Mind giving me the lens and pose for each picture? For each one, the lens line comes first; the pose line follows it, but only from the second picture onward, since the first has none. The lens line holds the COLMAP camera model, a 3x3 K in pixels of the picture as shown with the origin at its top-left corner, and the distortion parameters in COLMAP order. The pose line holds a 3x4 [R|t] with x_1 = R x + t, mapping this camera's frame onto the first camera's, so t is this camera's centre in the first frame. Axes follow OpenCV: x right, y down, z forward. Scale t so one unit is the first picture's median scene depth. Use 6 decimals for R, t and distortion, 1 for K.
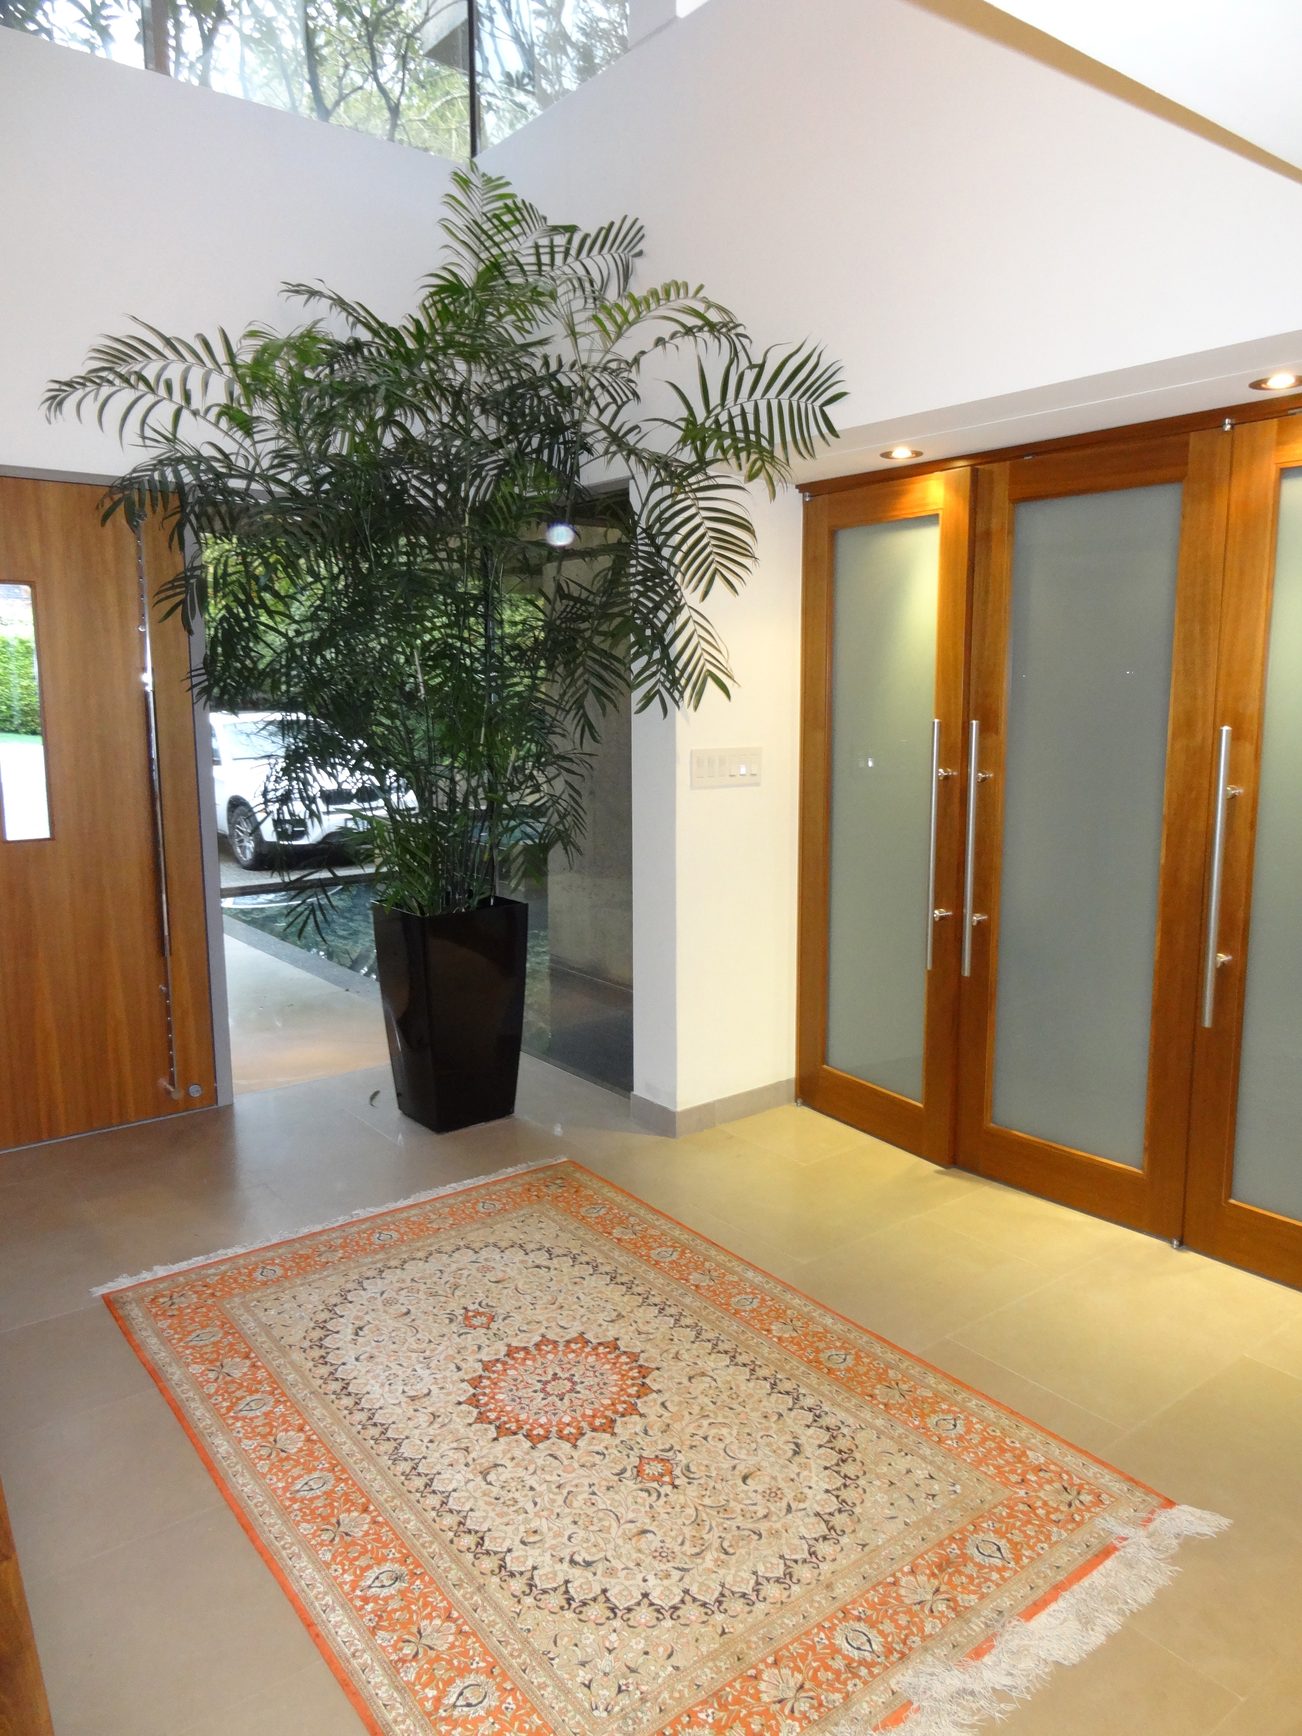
lens RADIAL K [[1200.6, 0, 661.2], [0, 1200.6, 872.7], [0, 0, 1]] dist [-0.004109, 0.001805]
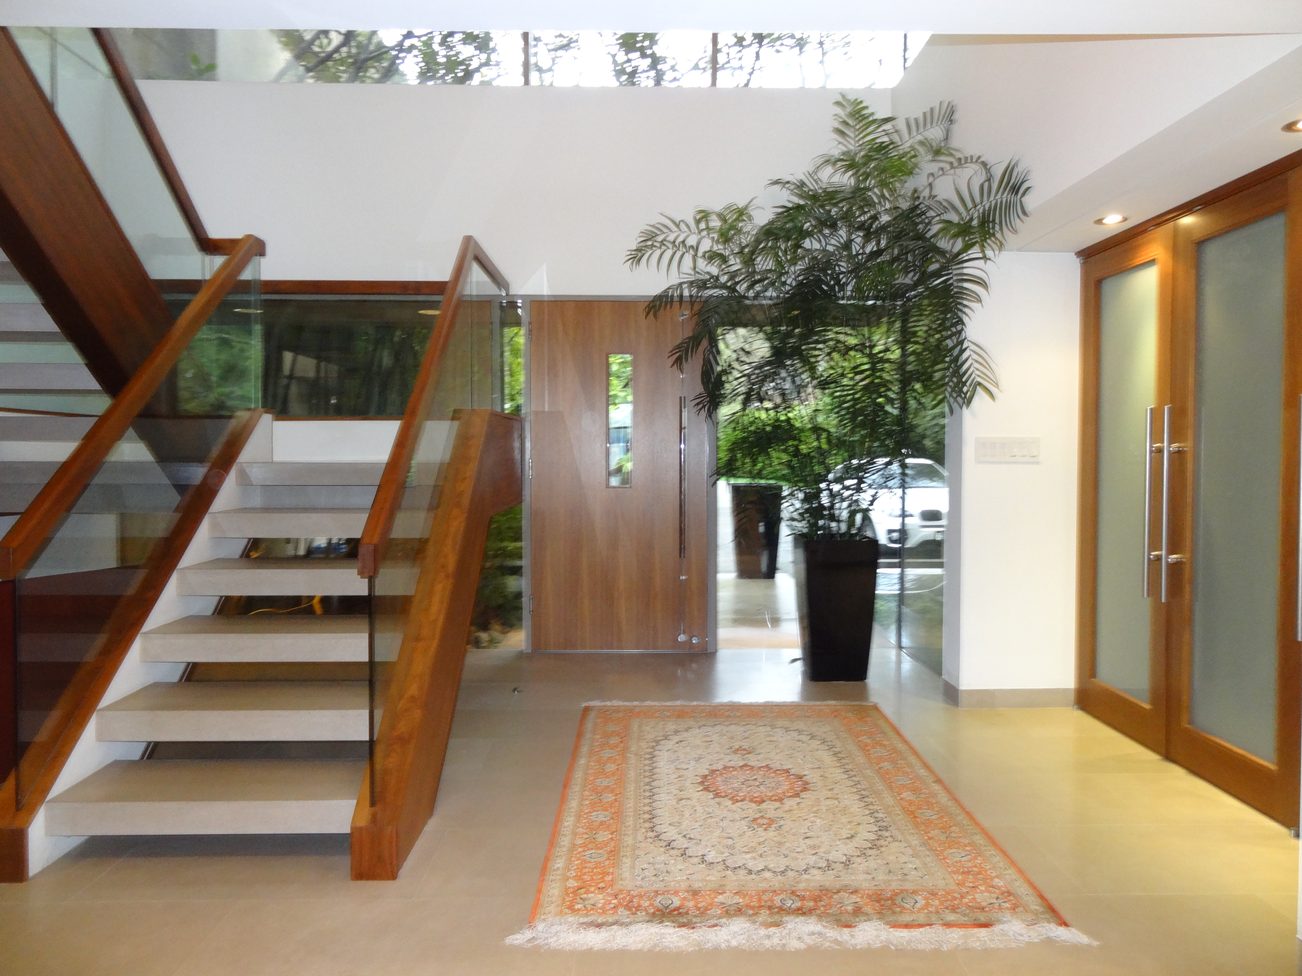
lens RADIAL K [[900.4, 0, 653.2], [0, 900.4, 484.8], [0, 0, 1]] dist [-0.004109, 0.001805]
pose [[0.794297, 0.021574, -0.607146, 0.460912], [-0.095254, 0.991432, -0.089386, 0.111377], [0.600015, 0.128832, 0.789547, -0.116920]]
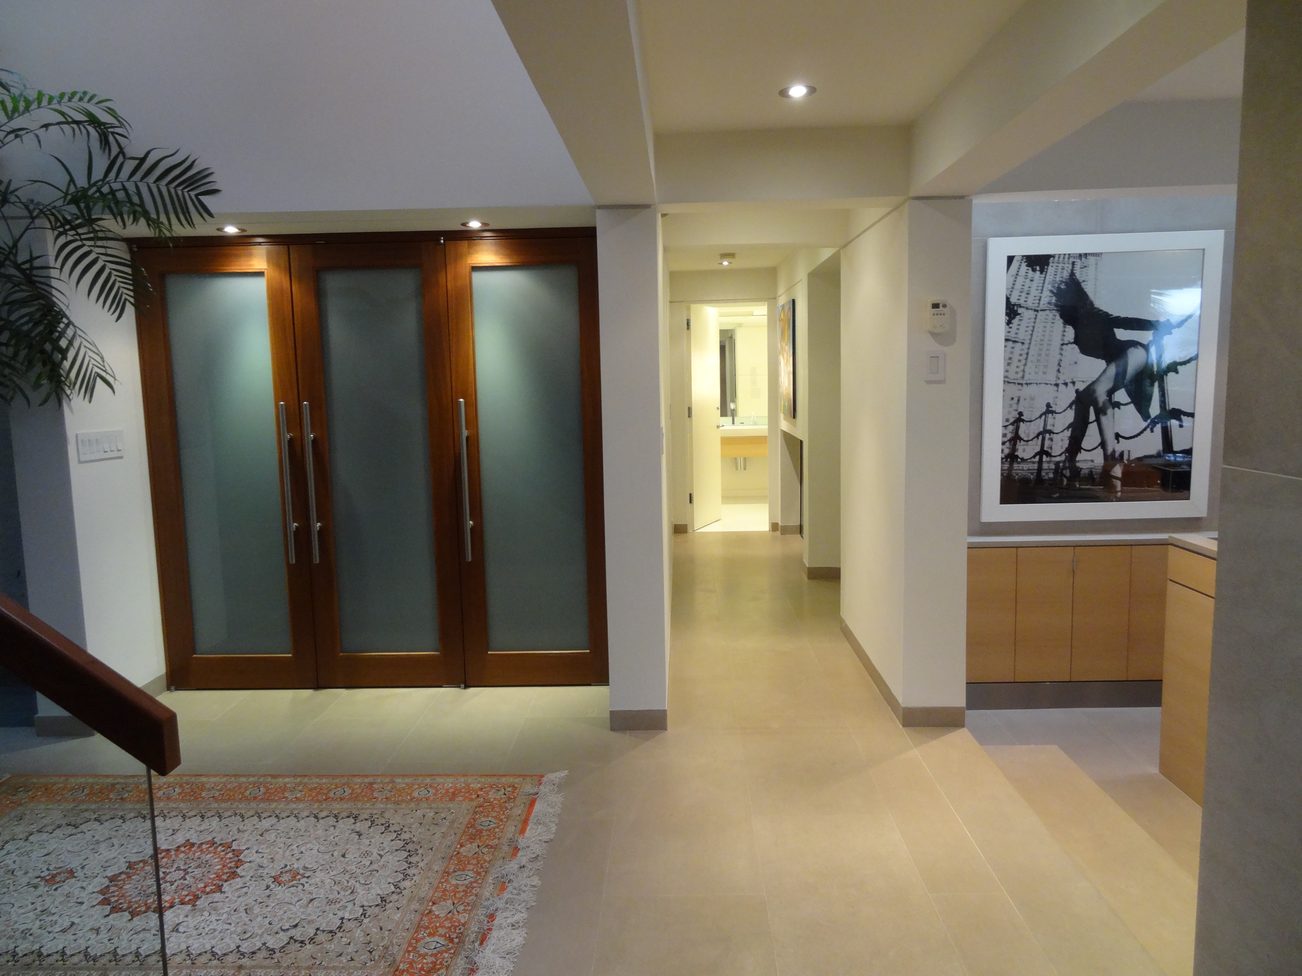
lens RADIAL K [[903.0, 0, 651.0], [0, 903.0, 488.0], [0, 0, 1]] dist [-0.054133, 0.068080]
pose [[0.637981, -0.100987, 0.763401, -0.391321], [0.136583, 0.990485, 0.016883, 0.030507], [-0.757842, 0.093497, 0.645704, -0.112664]]
